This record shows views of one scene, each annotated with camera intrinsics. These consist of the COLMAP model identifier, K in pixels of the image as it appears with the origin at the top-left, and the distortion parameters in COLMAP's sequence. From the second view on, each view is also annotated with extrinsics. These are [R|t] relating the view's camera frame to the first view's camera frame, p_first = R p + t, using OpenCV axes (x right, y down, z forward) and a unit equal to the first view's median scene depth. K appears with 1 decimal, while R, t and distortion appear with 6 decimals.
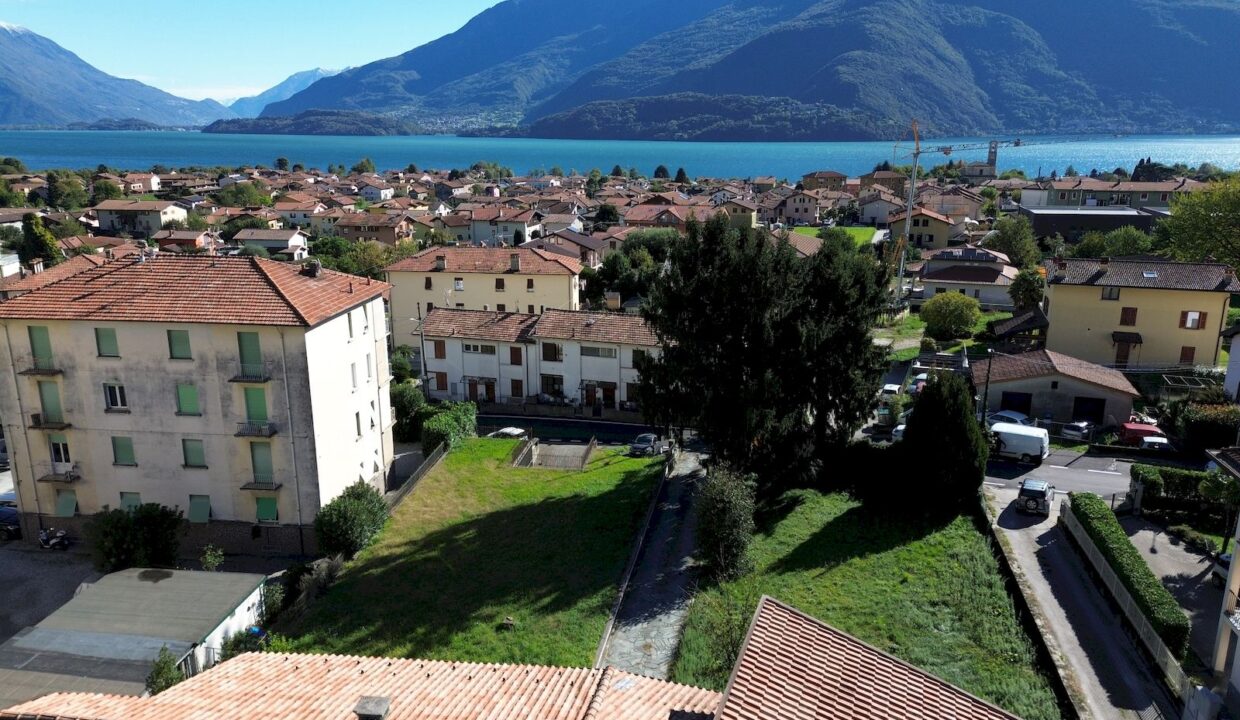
lens RADIAL K [[880.0, 0, 619.3], [0, 880.0, 353.7], [0, 0, 1]] dist [0.073878, -0.061317]
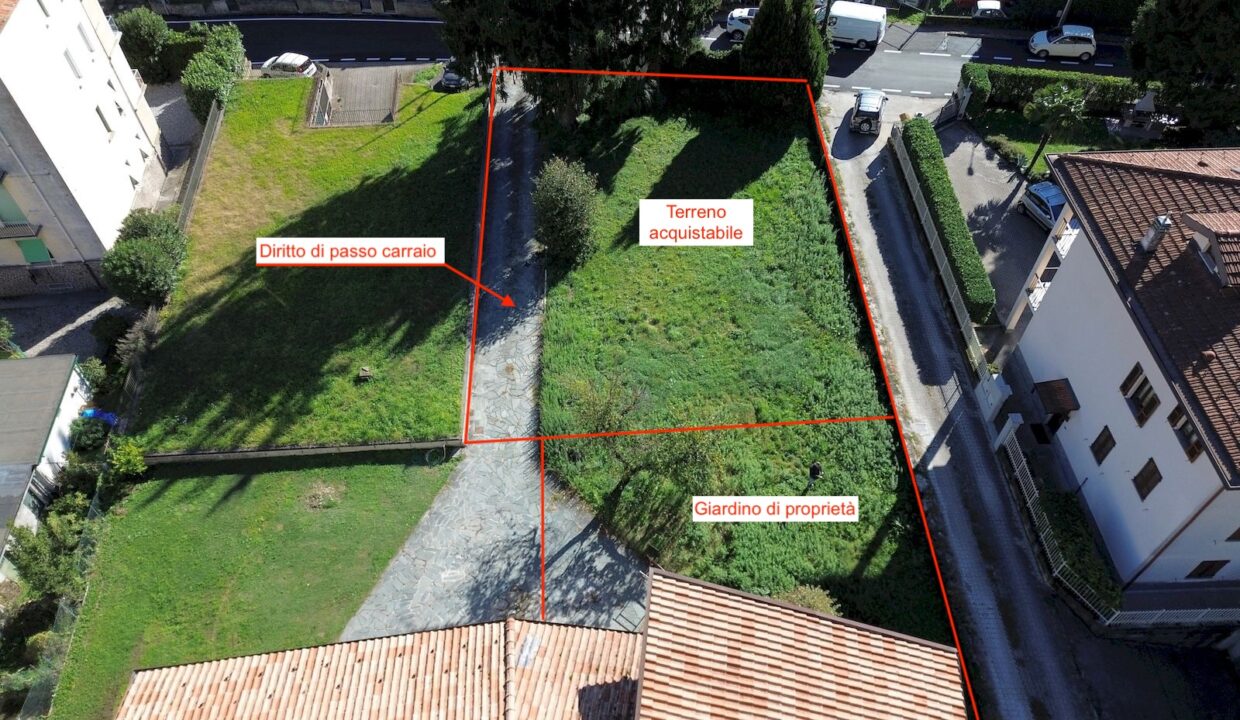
lens RADIAL K [[880.0, 0, 619.5], [0, 880.0, 360.5], [0, 0, 1]] dist [0.073878, -0.061317]
pose [[0.973208, -0.179111, 0.144175, 0.009263], [0.061194, 0.806194, 0.588478, -0.238451], [-0.221636, -0.563889, 0.795555, 0.142414]]
